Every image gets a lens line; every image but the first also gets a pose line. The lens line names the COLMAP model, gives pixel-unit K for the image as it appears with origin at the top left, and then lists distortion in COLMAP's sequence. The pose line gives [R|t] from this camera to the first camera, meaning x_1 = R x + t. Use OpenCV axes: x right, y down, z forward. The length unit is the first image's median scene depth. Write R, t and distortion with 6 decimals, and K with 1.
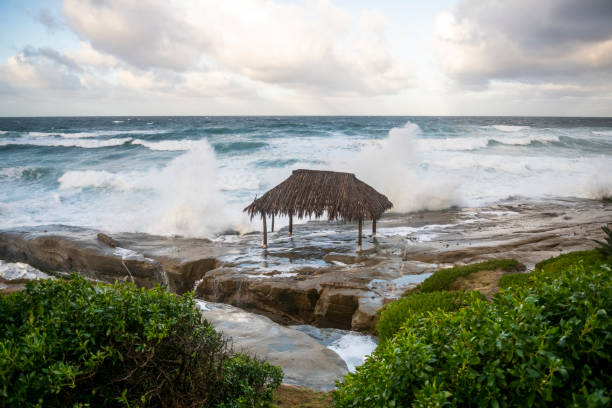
lens RADIAL K [[422.6, 0, 302.1], [0, 422.6, 203.5], [0, 0, 1]] dist [0.000106, 0.000441]
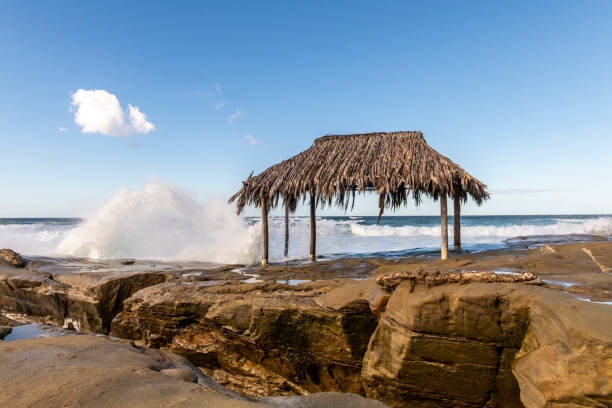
lens RADIAL K [[411.5, 0, 306.0], [0, 411.5, 204.0], [0, 0, 1]] dist [-0.001770, -0.000899]
pose [[0.997541, -0.008758, -0.069537, 0.006720], [-0.005823, 0.978373, -0.206767, 0.182969], [0.069844, 0.206664, 0.975916, 0.601785]]
